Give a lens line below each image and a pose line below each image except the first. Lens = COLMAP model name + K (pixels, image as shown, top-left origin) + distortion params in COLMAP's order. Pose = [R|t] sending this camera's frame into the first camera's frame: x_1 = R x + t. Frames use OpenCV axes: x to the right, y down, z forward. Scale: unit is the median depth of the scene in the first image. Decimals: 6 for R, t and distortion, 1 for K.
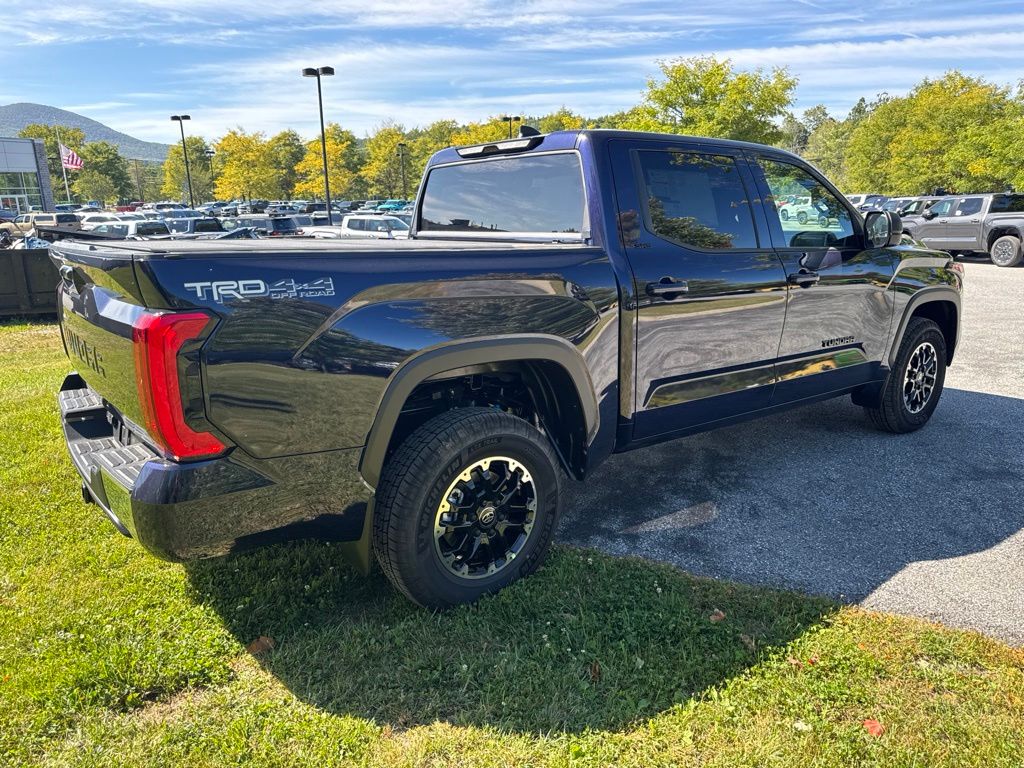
lens RADIAL K [[724.6, 0, 510.3], [0, 724.6, 380.8], [0, 0, 1]] dist [0.022447, -0.025675]
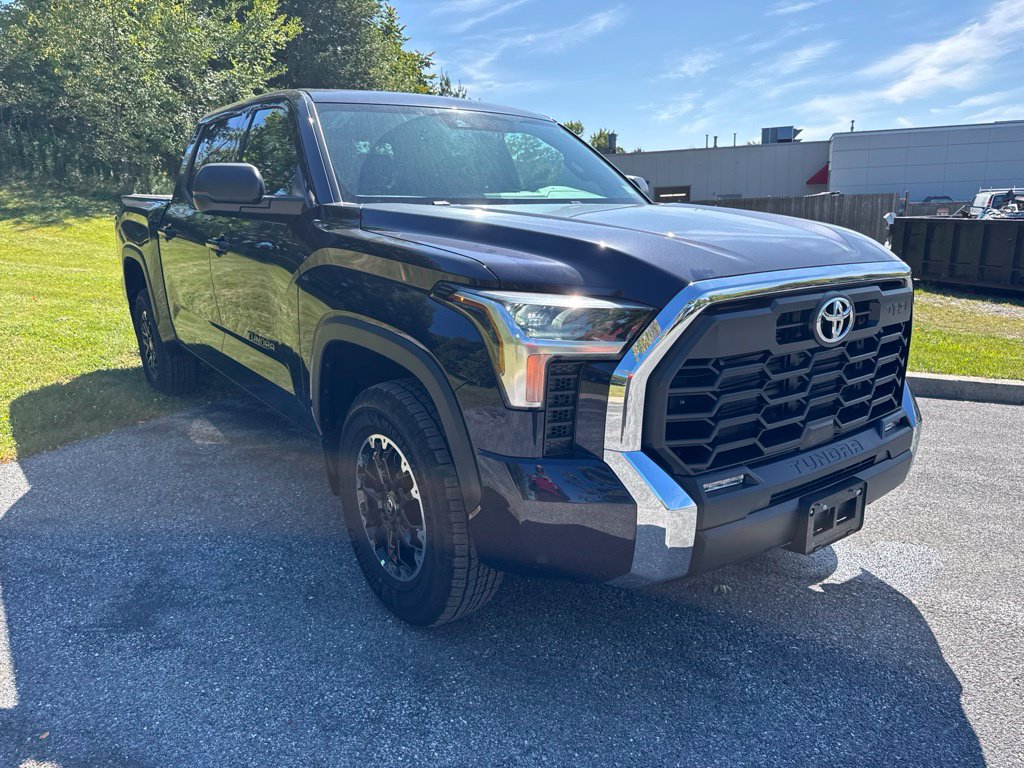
lens RADIAL K [[731.1, 0, 513.3], [0, 731.1, 378.1], [0, 0, 1]] dist [0.005828, -0.006146]
pose [[-0.016985, 0.244730, -0.969442, 1.330818], [-0.218218, 0.945301, 0.242459, -0.288657], [0.975752, 0.215667, 0.037349, 1.378487]]
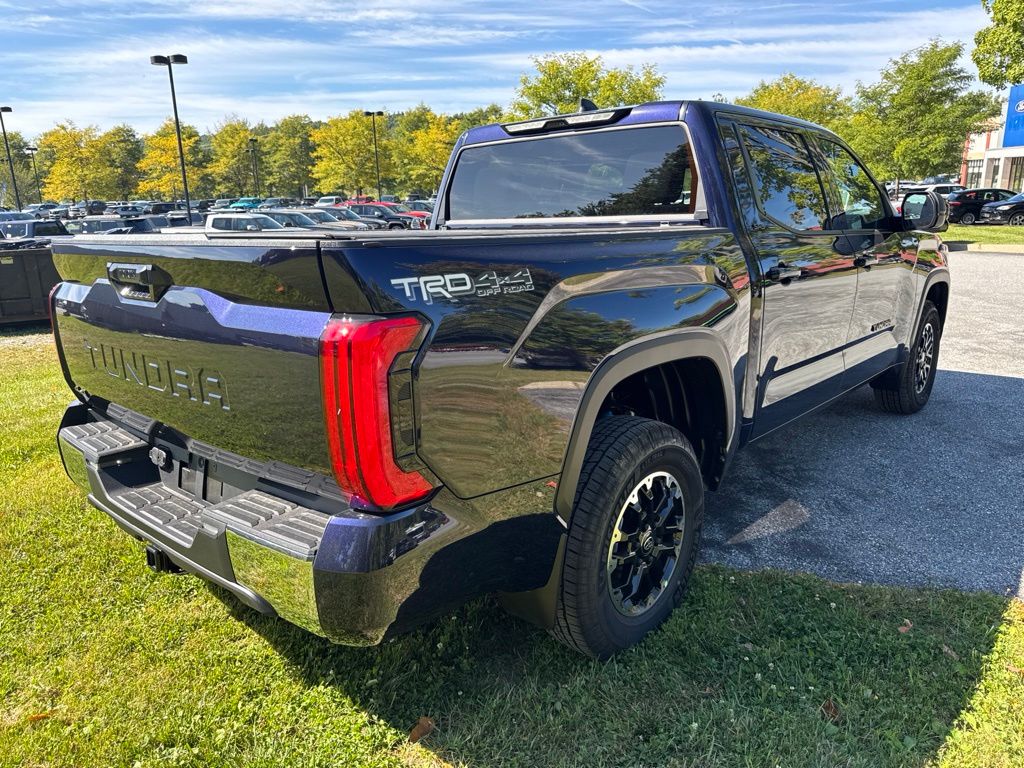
lens RADIAL K [[732.5, 0, 504.1], [0, 732.5, 375.4], [0, 0, 1]] dist [0.002366, -0.003401]
pose [[0.983159, -0.052982, 0.174903, -0.256264], [0.053959, 0.998543, -0.000831, -0.014788], [-0.174604, 0.010255, 0.984585, 0.124095]]
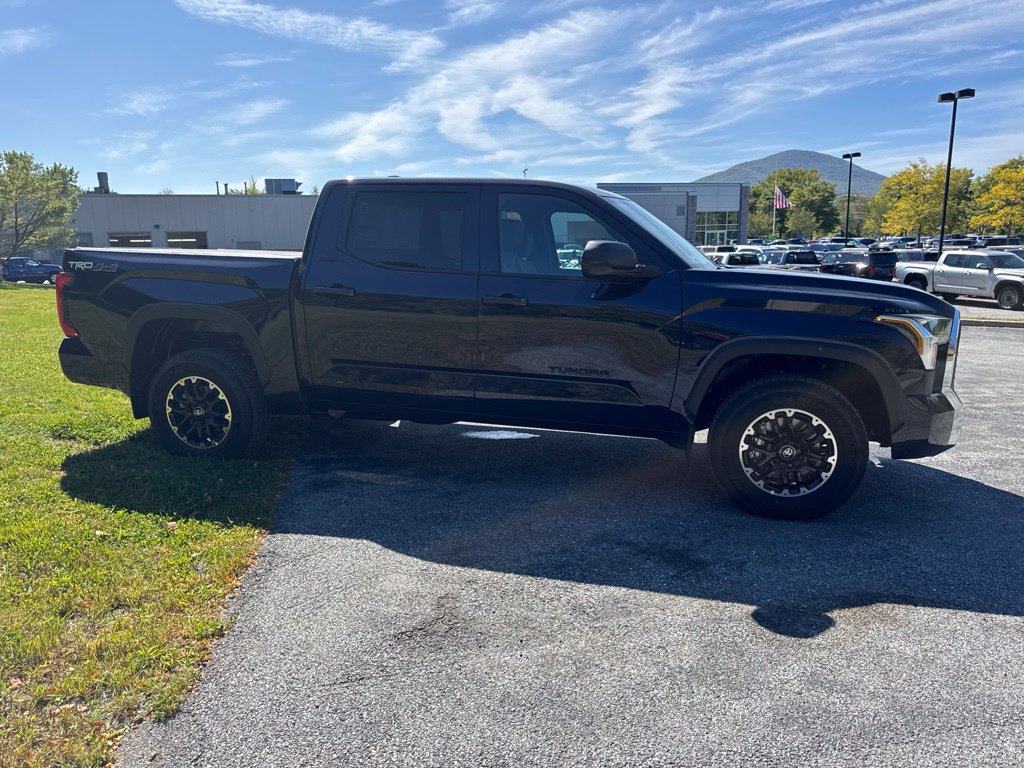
lens RADIAL K [[719.5, 0, 515.5], [0, 719.5, 388.8], [0, 0, 1]] dist [0.009090, -0.010913]
pose [[0.616200, 0.166543, -0.769780, 1.280098], [-0.192250, 0.979628, 0.058050, -0.079329], [0.763766, 0.112220, 0.635664, 0.361025]]
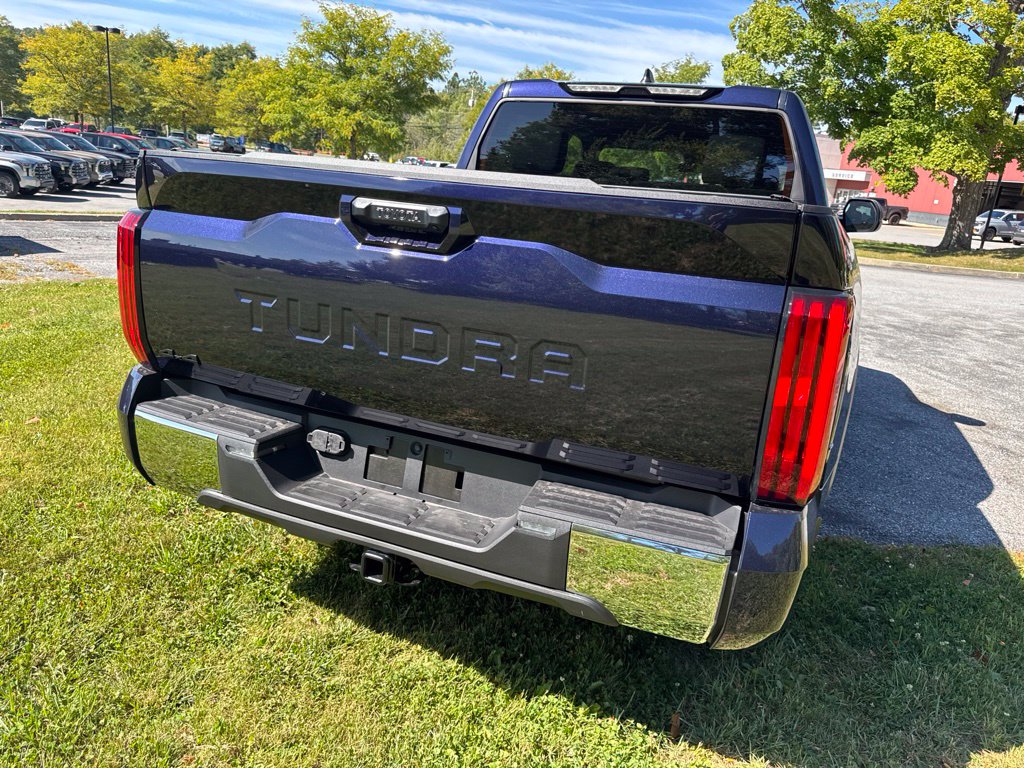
lens RADIAL K [[737.4, 0, 512.7], [0, 737.4, 372.6], [0, 0, 1]] dist [0.000626, -0.000487]
pose [[0.861665, -0.038941, 0.505982, -0.590403], [0.015768, 0.998625, 0.050003, -0.032495], [-0.507233, -0.035108, 0.861094, 0.297564]]
